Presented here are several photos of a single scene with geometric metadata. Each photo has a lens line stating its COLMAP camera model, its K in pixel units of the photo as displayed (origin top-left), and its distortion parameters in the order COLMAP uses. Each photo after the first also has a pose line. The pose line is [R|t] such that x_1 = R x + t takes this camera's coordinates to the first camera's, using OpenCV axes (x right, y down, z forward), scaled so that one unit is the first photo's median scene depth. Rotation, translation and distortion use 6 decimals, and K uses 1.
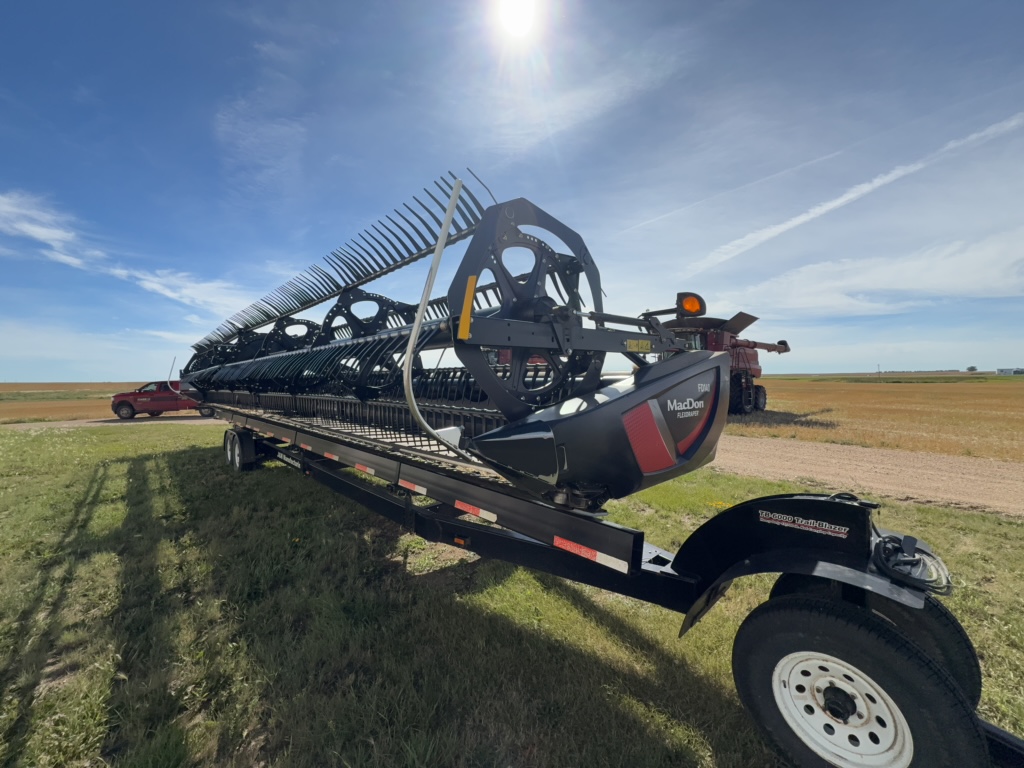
lens RADIAL K [[407.2, 0, 511.7], [0, 407.2, 398.9], [0, 0, 1]] dist [-0.001331, -0.000120]
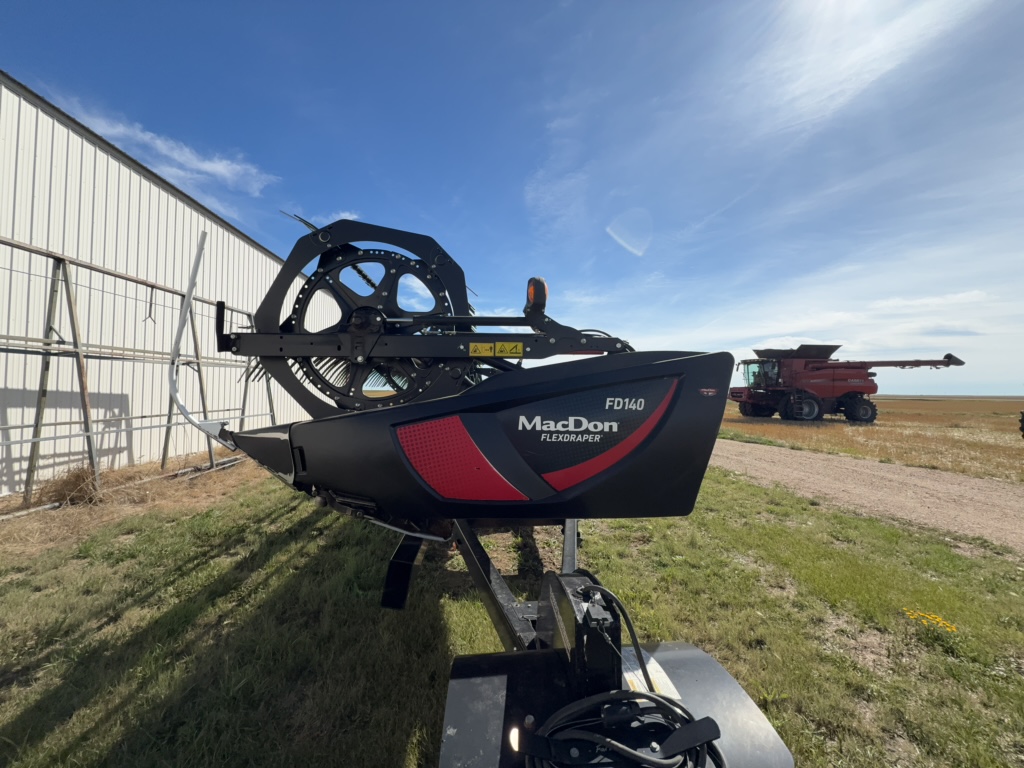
lens RADIAL K [[400.4, 0, 507.2], [0, 400.4, 382.0], [0, 0, 1]] dist [-0.012213, 0.000004]
pose [[0.771566, 0.002503, -0.636144, 0.389773], [-0.049224, 0.997229, -0.055779, -0.007684], [0.634242, 0.074350, 0.769552, 0.178401]]
